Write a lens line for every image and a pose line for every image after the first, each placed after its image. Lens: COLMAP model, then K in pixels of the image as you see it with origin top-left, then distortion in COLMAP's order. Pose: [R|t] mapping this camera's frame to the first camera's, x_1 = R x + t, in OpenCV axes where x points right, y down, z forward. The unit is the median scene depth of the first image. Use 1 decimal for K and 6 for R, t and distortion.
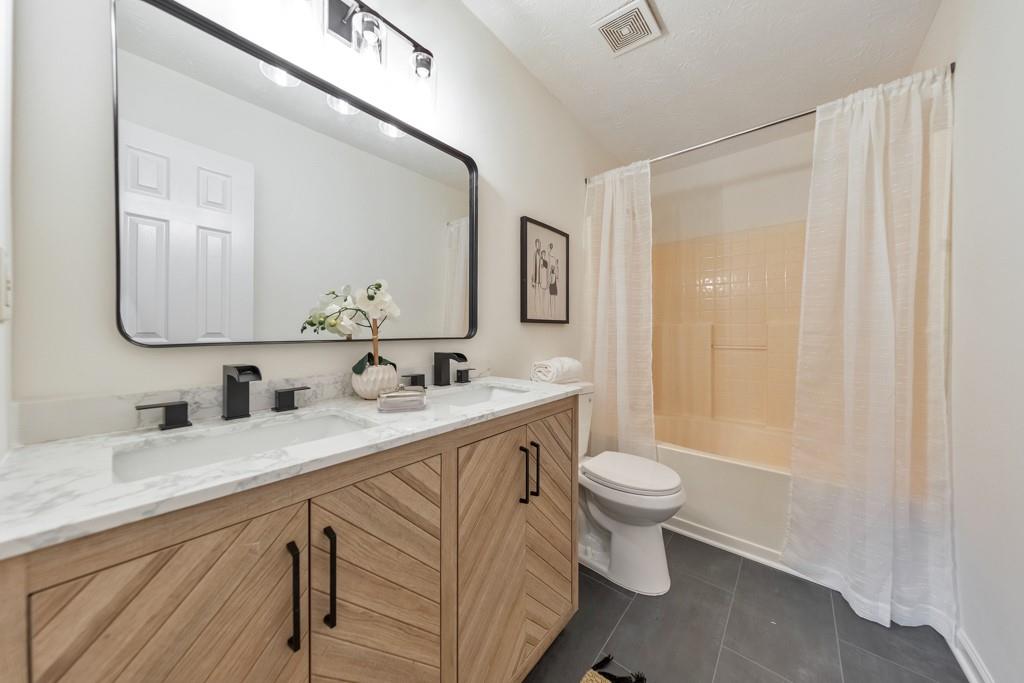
lens RADIAL K [[328.1, 0, 510.3], [0, 328.1, 334.8], [0, 0, 1]] dist [-0.001175, 0.000060]
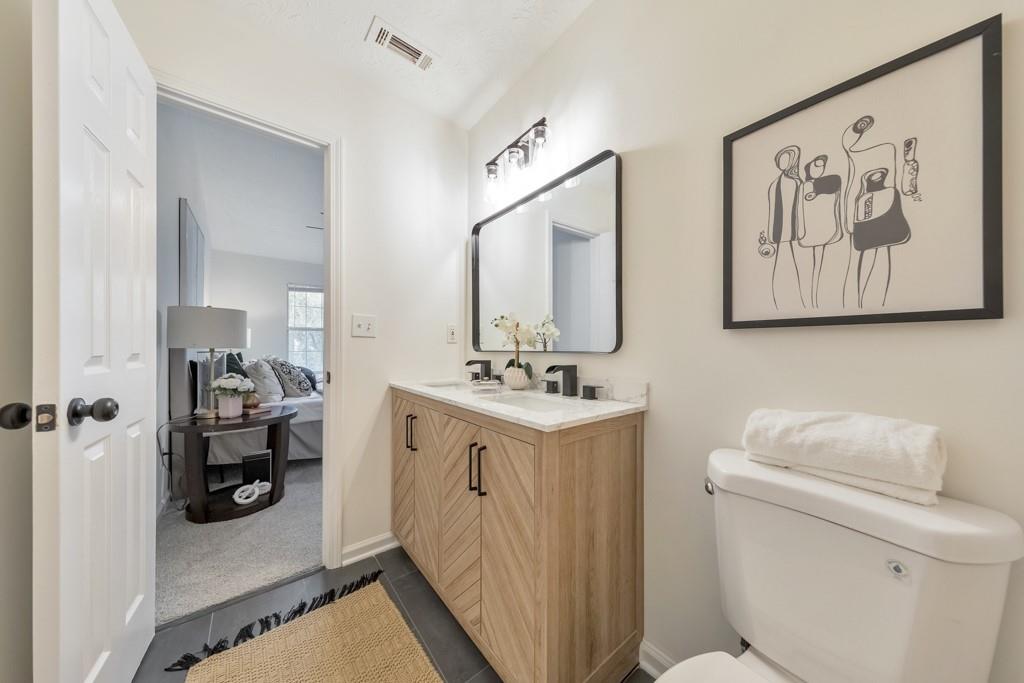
lens RADIAL K [[328.1, 0, 510.6], [0, 328.1, 345.8], [0, 0, 1]] dist [-0.001175, 0.000060]
pose [[-0.189463, -0.003654, -0.981881, 0.710797], [-0.013643, 0.999906, -0.001088, -0.003992], [0.981793, 0.013190, -0.189495, 0.816683]]
